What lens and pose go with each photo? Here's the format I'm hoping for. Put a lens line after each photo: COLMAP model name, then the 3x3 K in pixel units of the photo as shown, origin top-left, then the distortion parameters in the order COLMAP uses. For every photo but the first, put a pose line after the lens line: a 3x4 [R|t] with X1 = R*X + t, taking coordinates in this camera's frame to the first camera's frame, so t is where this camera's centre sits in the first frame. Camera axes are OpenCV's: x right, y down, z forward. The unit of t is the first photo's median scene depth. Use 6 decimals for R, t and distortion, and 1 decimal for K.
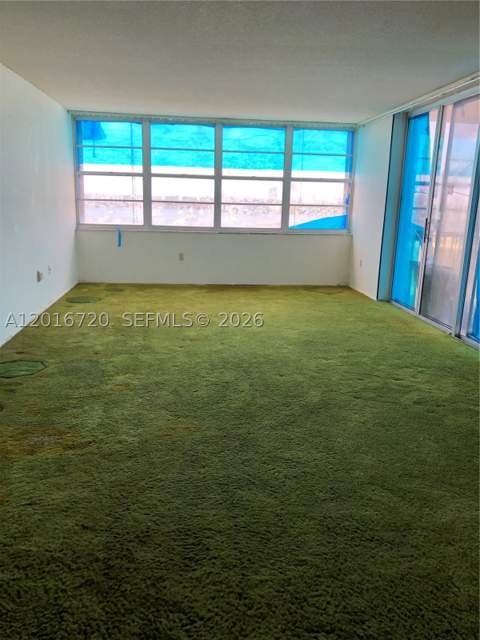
lens RADIAL K [[528.7, 0, 240.0], [0, 528.7, 320.0], [0, 0, 1]] dist [-0.005043, -0.006898]
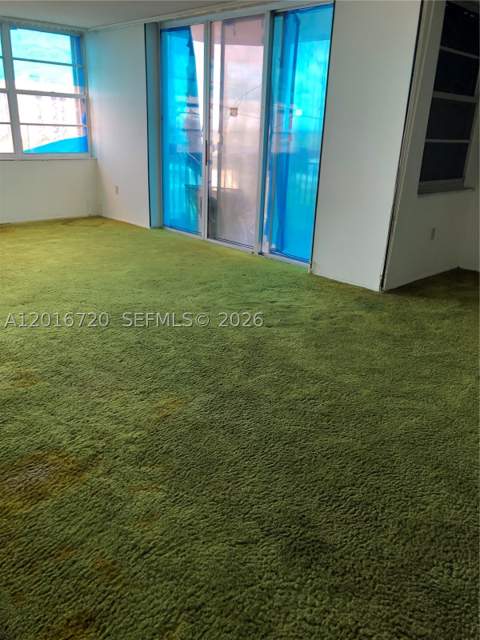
lens RADIAL K [[524.5, 0, 241.3], [0, 524.5, 323.4], [0, 0, 1]] dist [0.031436, -0.003786]
pose [[0.786672, -0.215209, 0.578647, -0.282879], [0.123134, 0.973138, 0.194525, -0.045537], [-0.604967, -0.081776, 0.792040, 0.143713]]
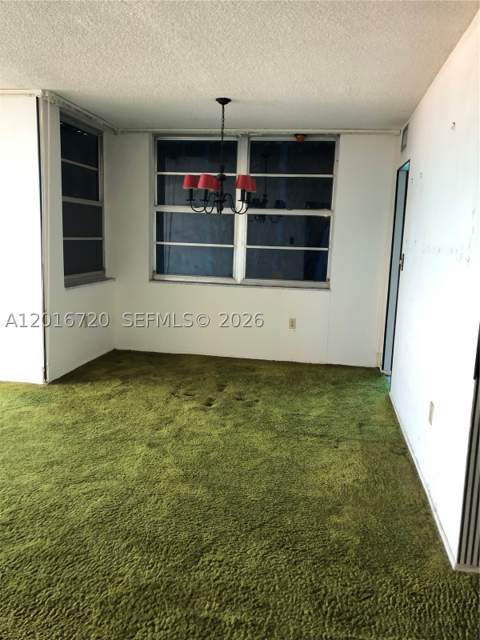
lens RADIAL K [[524.5, 0, 241.3], [0, 524.5, 323.4], [0, 0, 1]] dist [0.031436, -0.003786]
pose [[0.262213, -0.180036, 0.948067, -0.308116], [0.188045, 0.973142, 0.132789, -0.050783], [-0.946511, 0.143460, 0.289026, 0.125400]]
